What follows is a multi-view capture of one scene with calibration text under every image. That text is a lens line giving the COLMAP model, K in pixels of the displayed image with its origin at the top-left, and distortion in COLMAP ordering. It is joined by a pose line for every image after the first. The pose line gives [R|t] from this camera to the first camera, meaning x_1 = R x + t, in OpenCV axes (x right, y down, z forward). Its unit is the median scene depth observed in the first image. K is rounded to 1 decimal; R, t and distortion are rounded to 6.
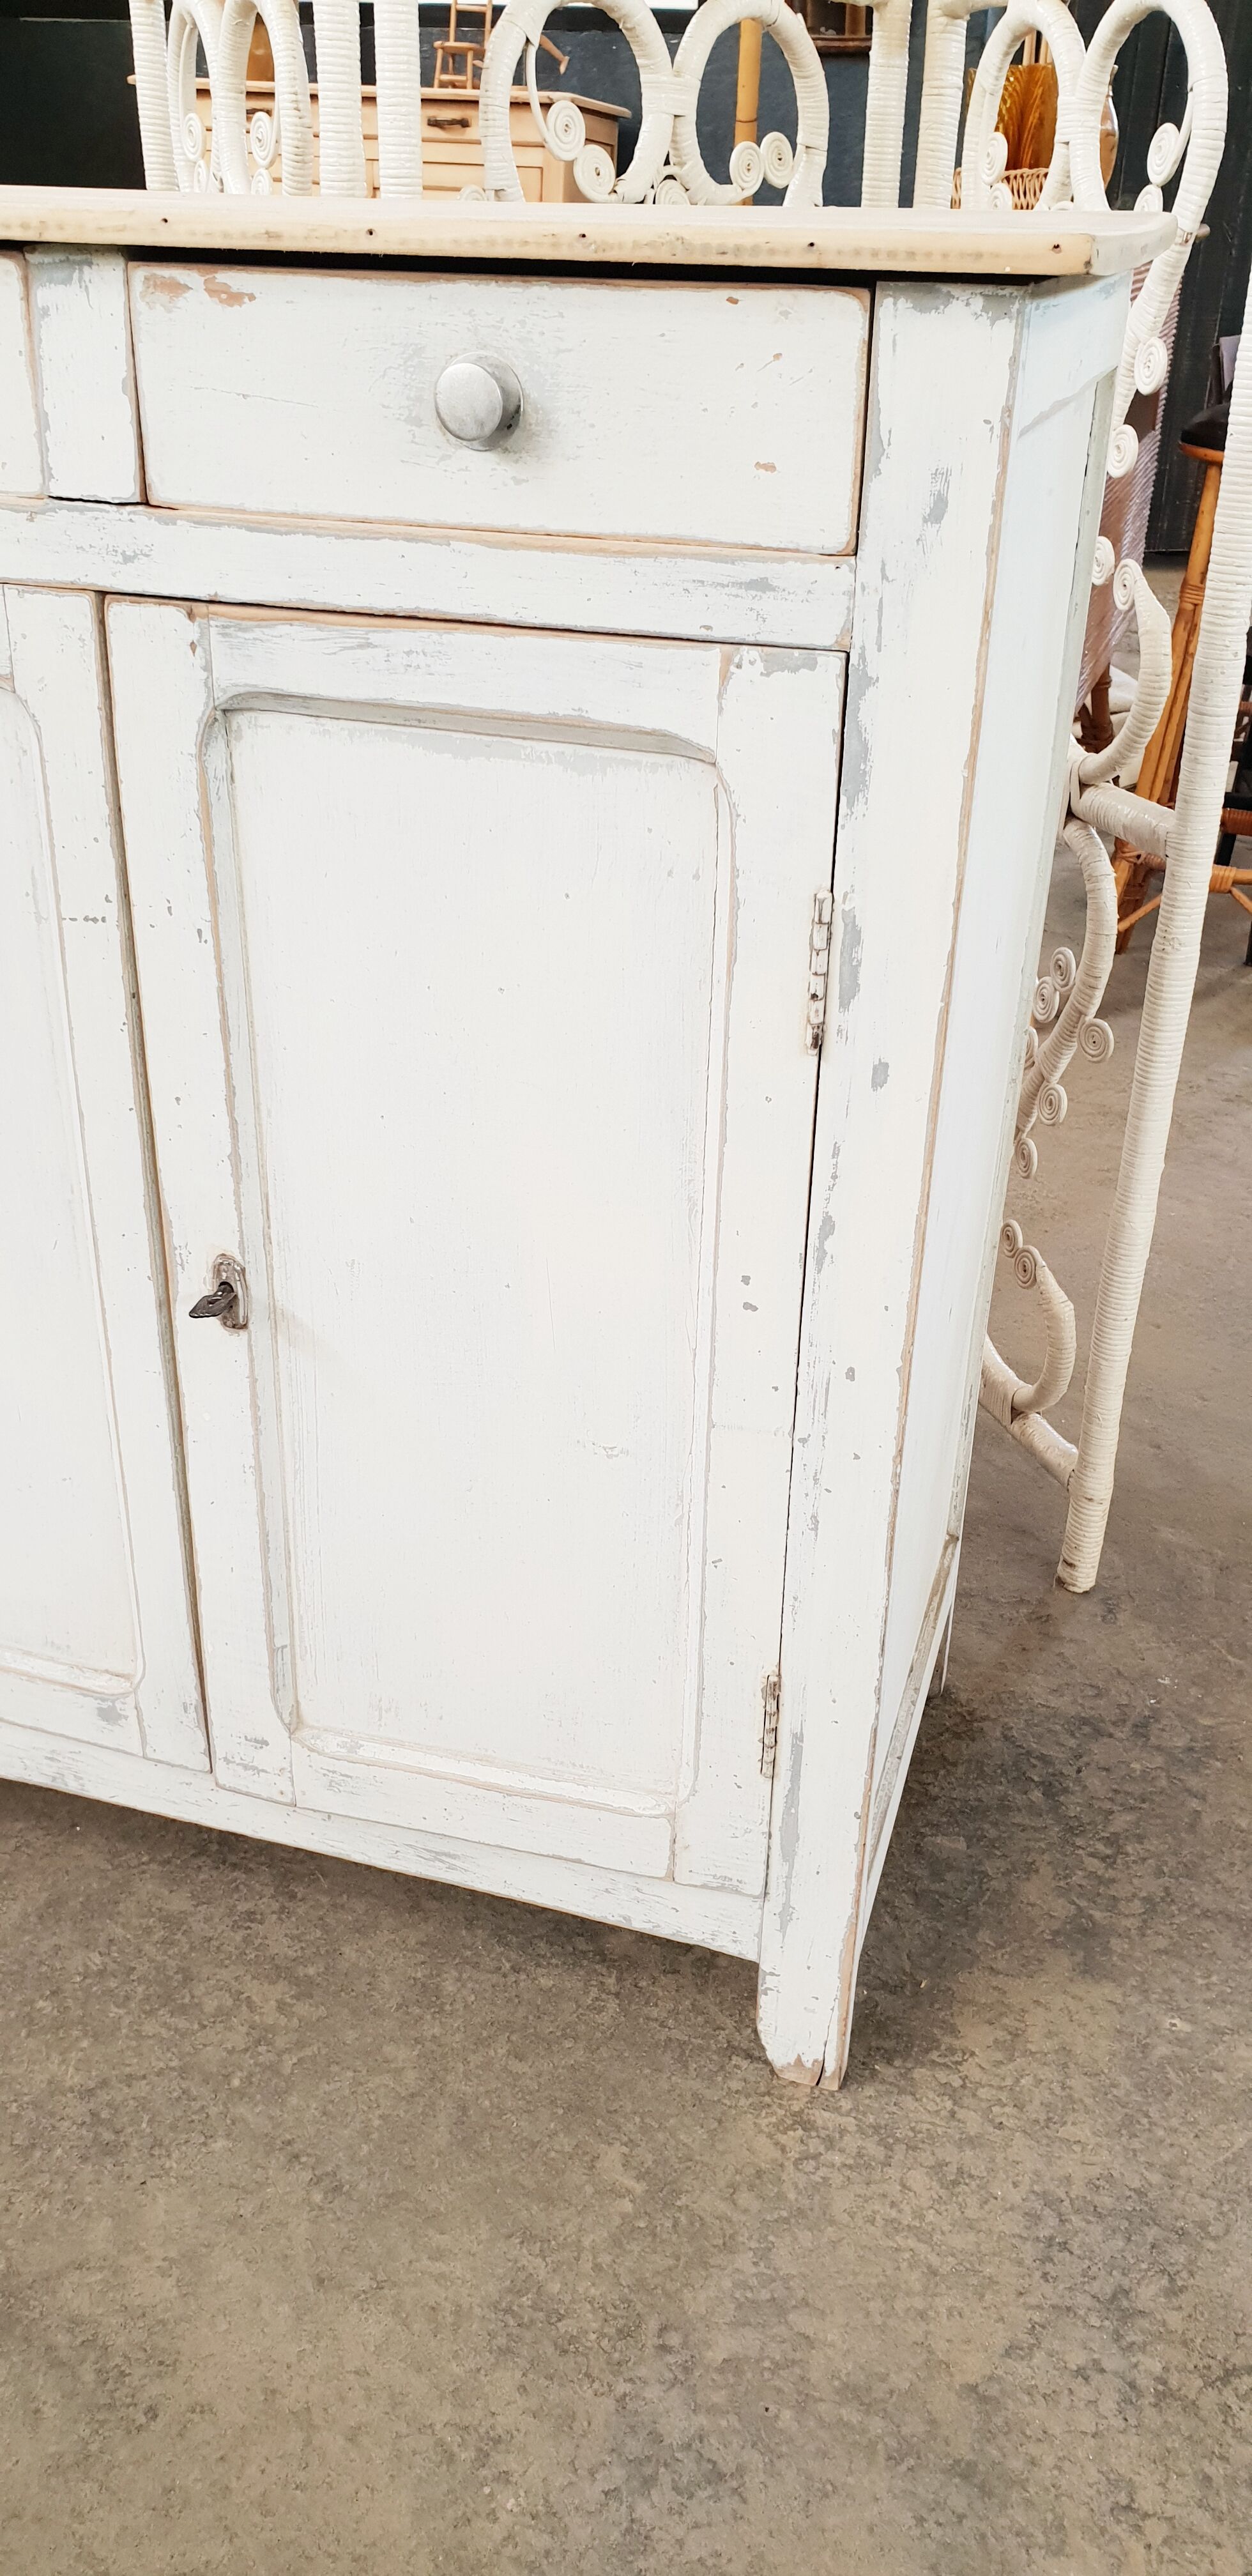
lens RADIAL K [[2026.0, 0, 655.4], [0, 2026.0, 1275.0], [0, 0, 1]] dist [-0.032655, 0.047455]
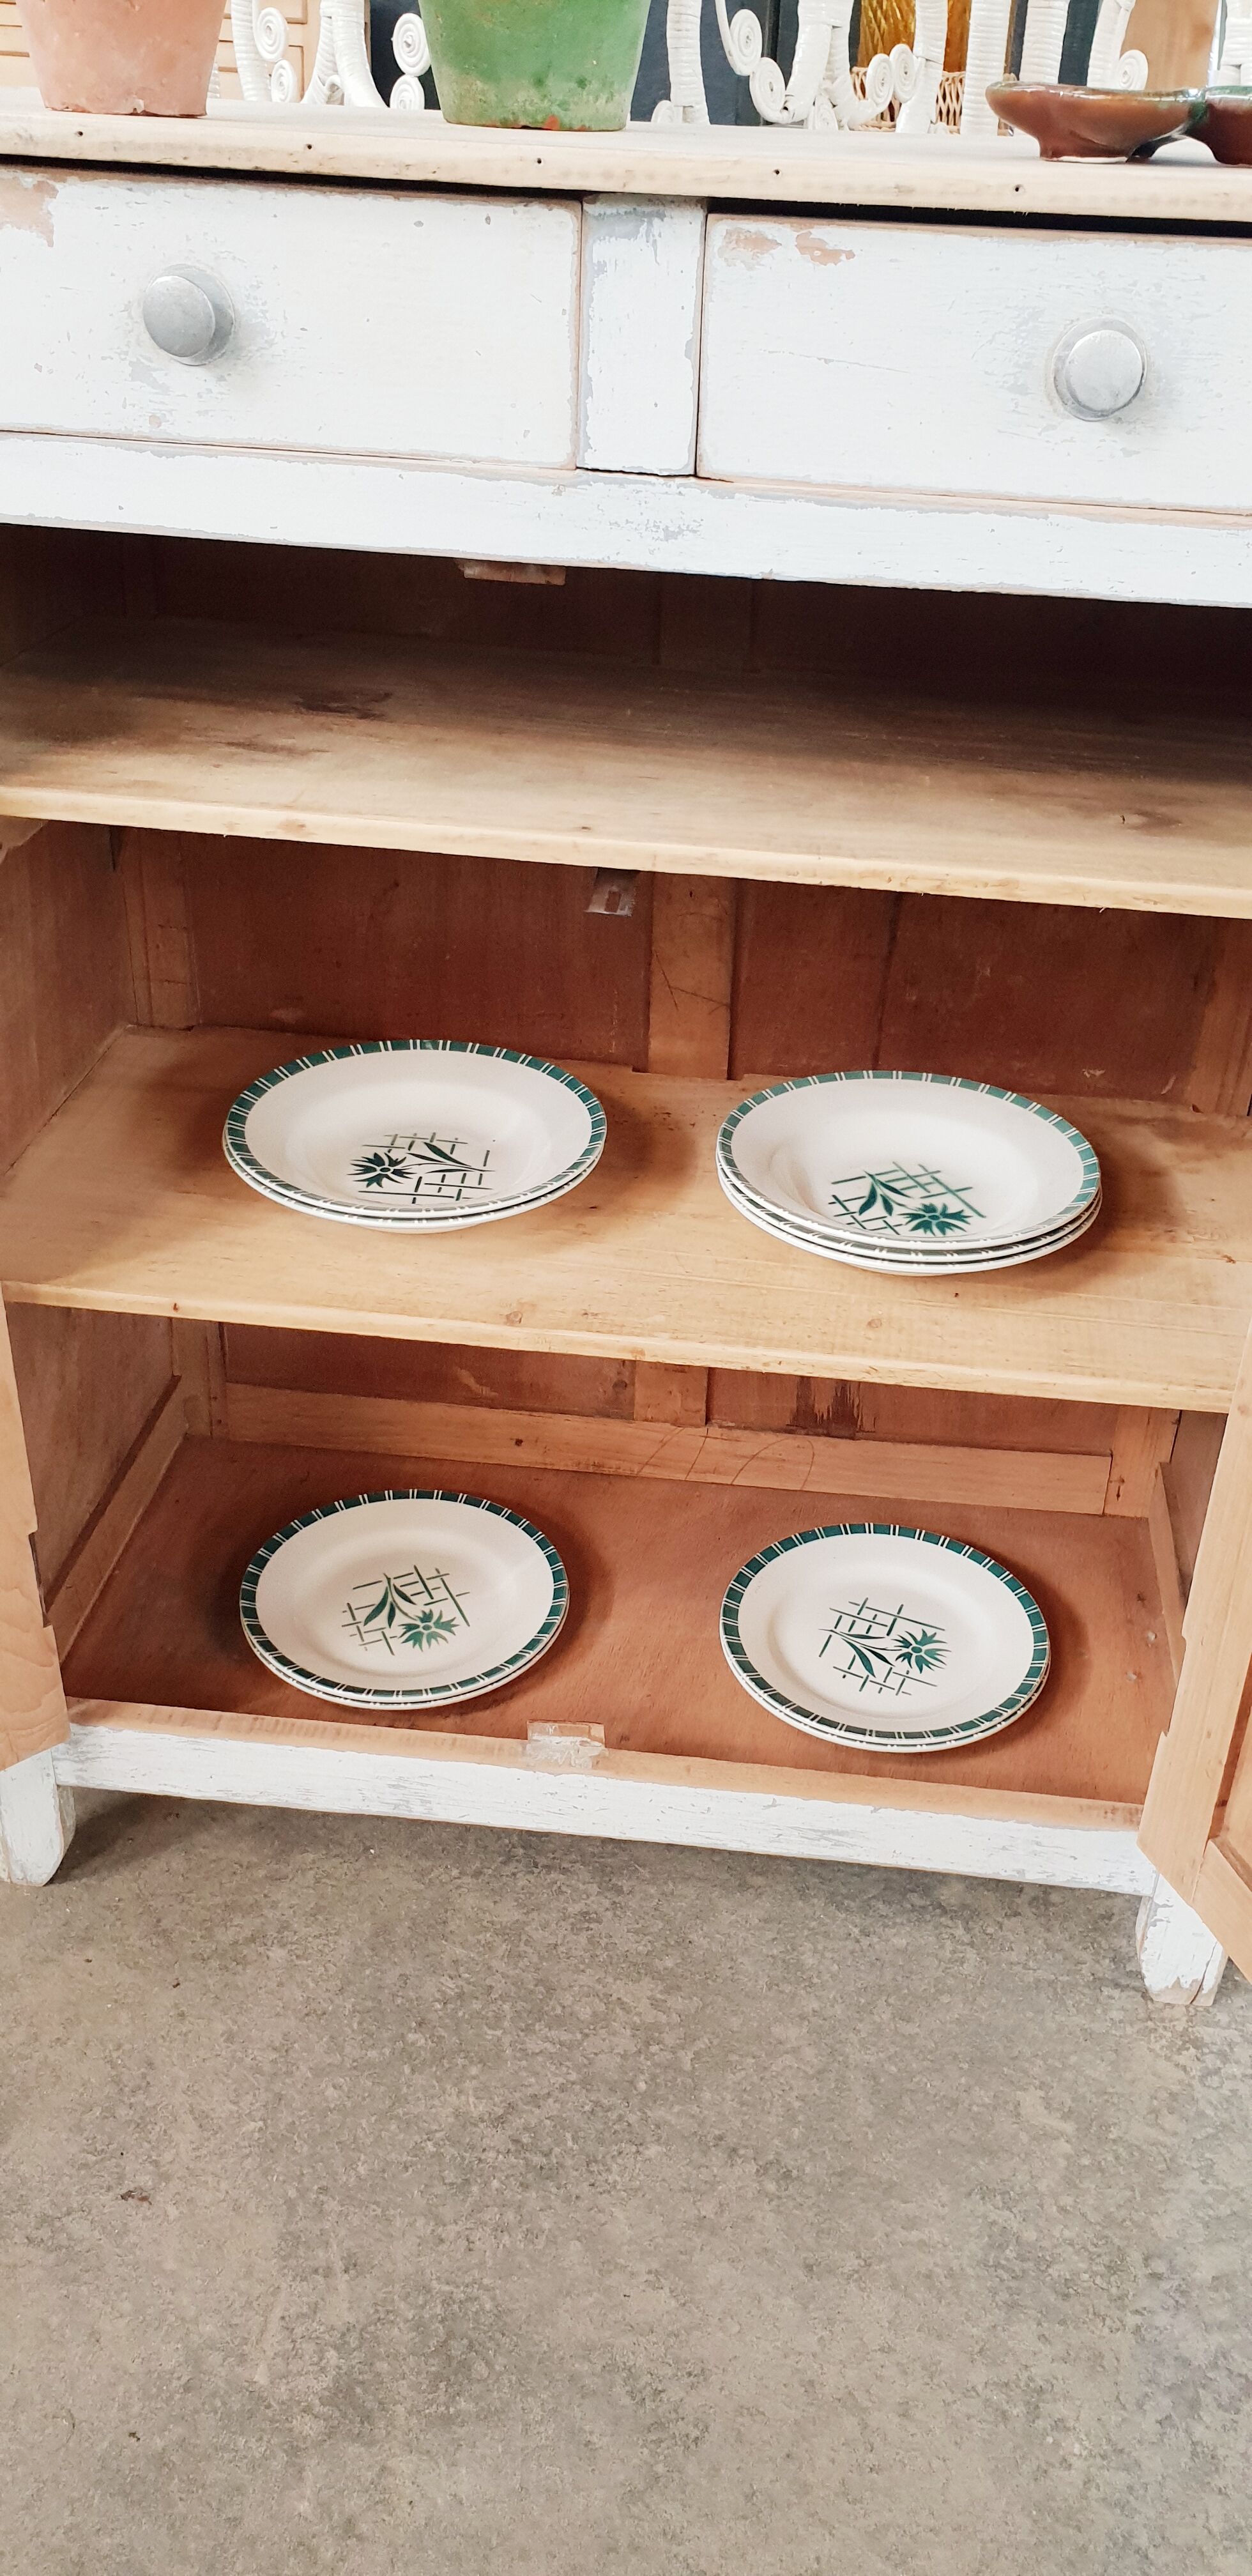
lens RADIAL K [[2026.0, 0, 671.4], [0, 2026.0, 1300.7], [0, 0, 1]] dist [-0.032655, 0.047455]
pose [[0.982805, -0.085389, 0.163718, -0.333832], [0.076159, 0.995175, 0.061857, -0.044155], [-0.168210, -0.048325, 0.984566, 0.043832]]
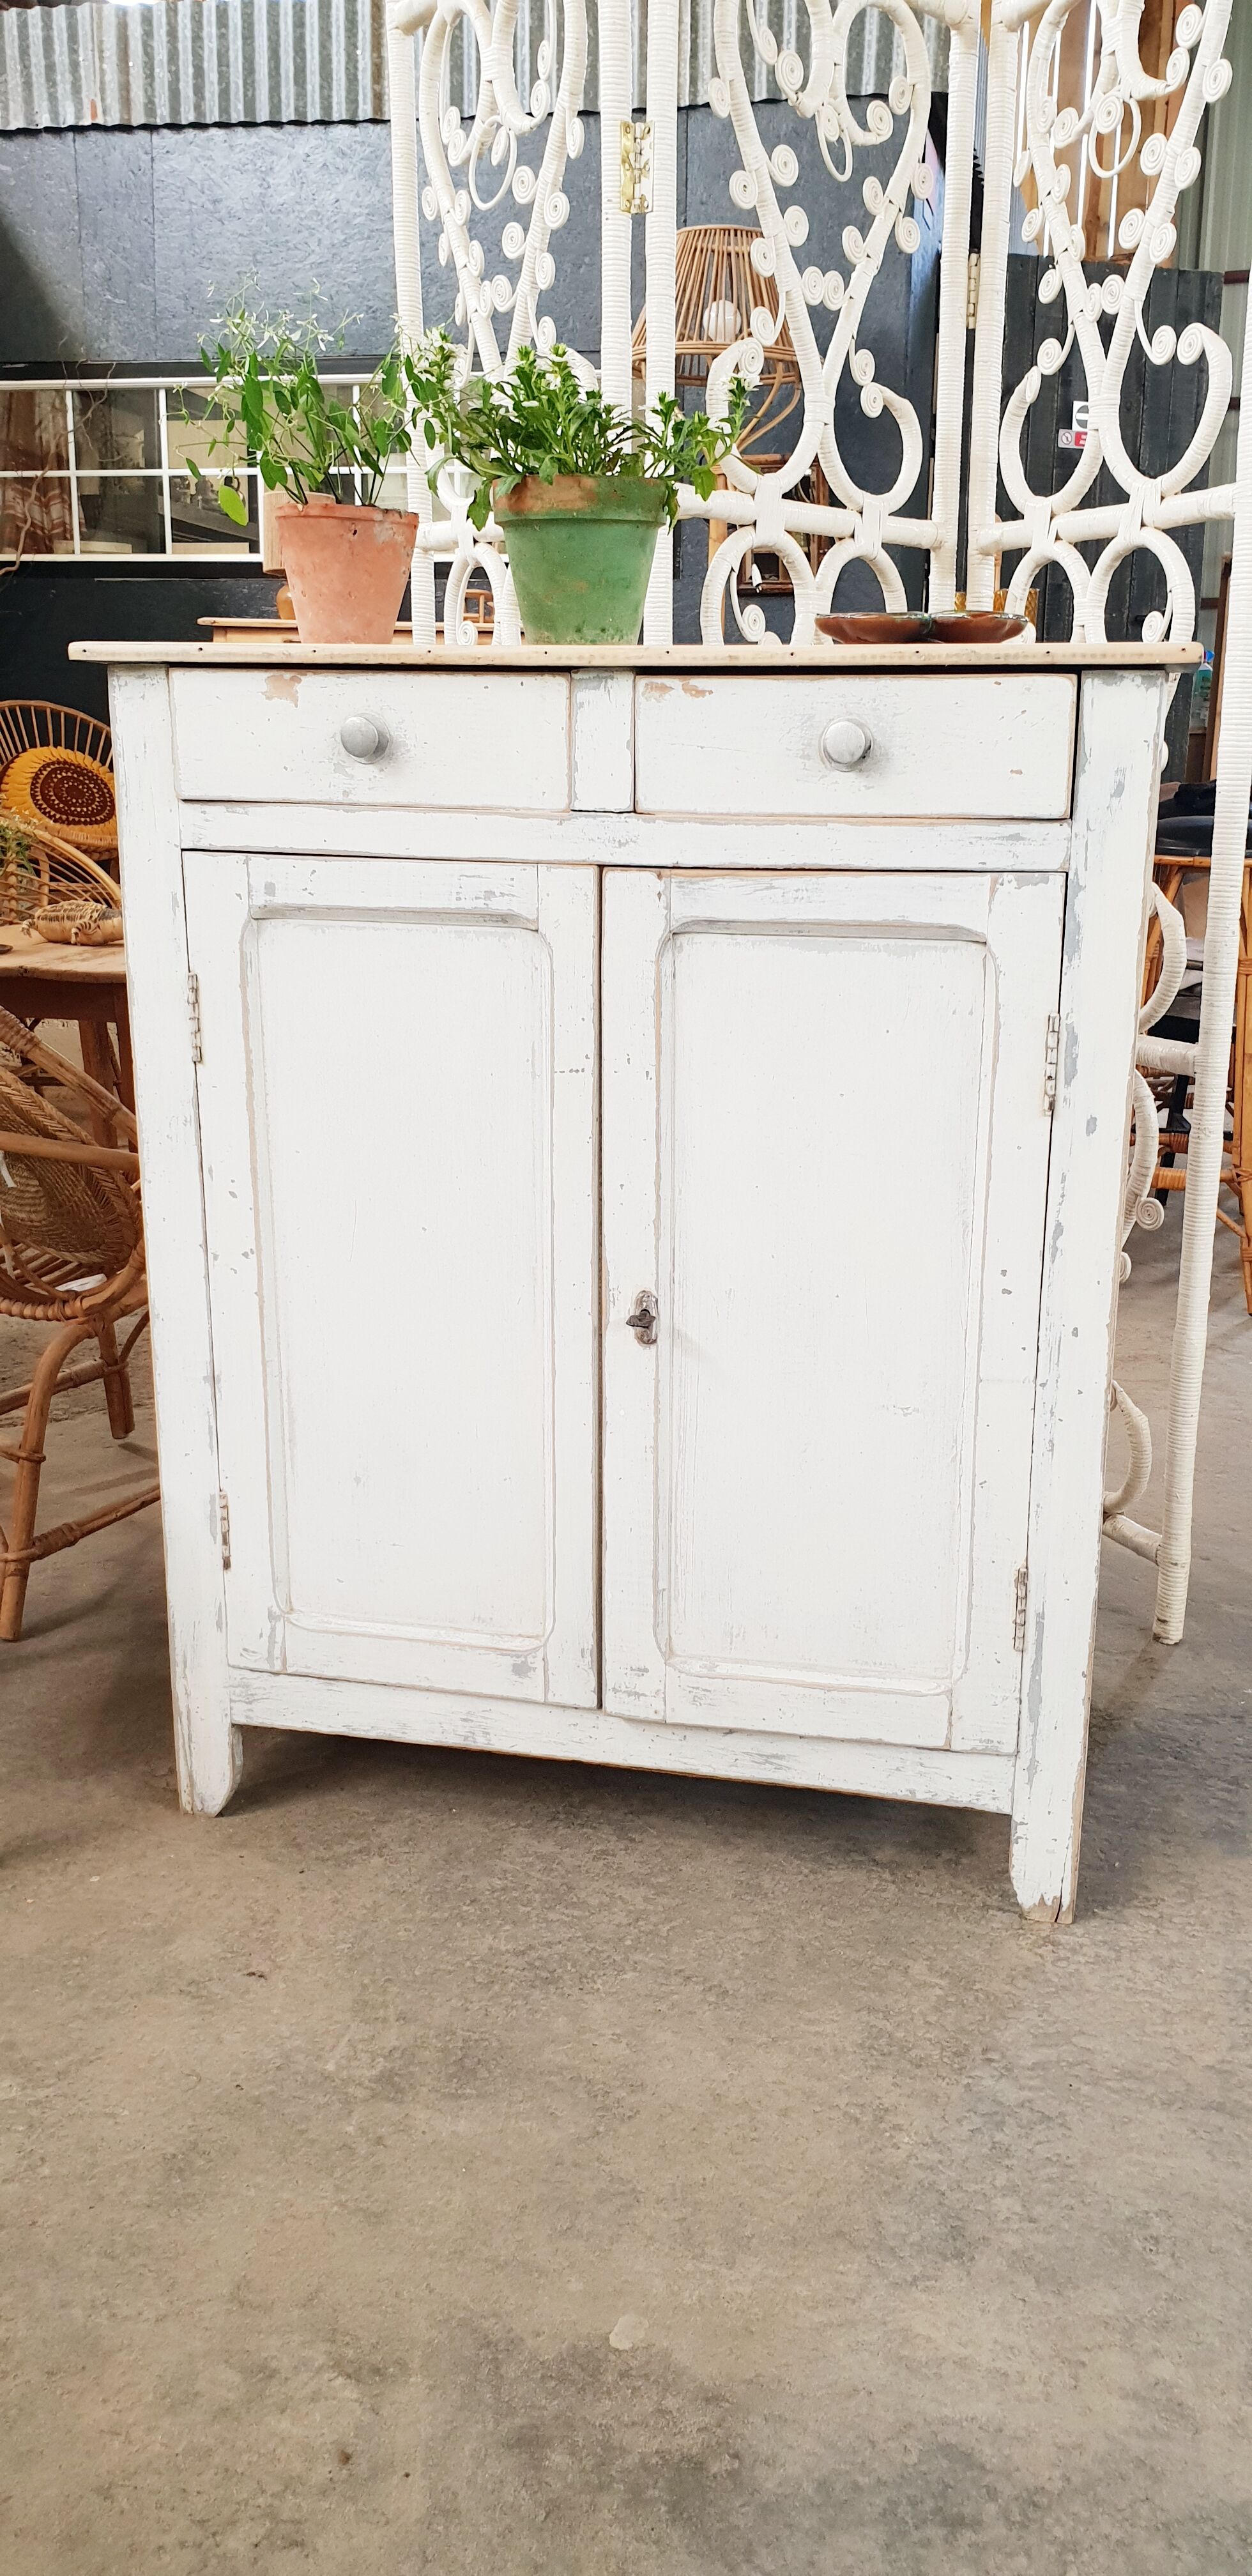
lens RADIAL K [[2026.0, 0, 671.4], [0, 2026.0, 1277.8], [0, 0, 1]] dist [-0.032655, 0.047455]
pose [[0.997386, -0.038734, 0.061005, -0.252555], [0.051186, 0.974597, -0.218039, 0.273429], [-0.051010, 0.220592, 0.974031, -0.417417]]
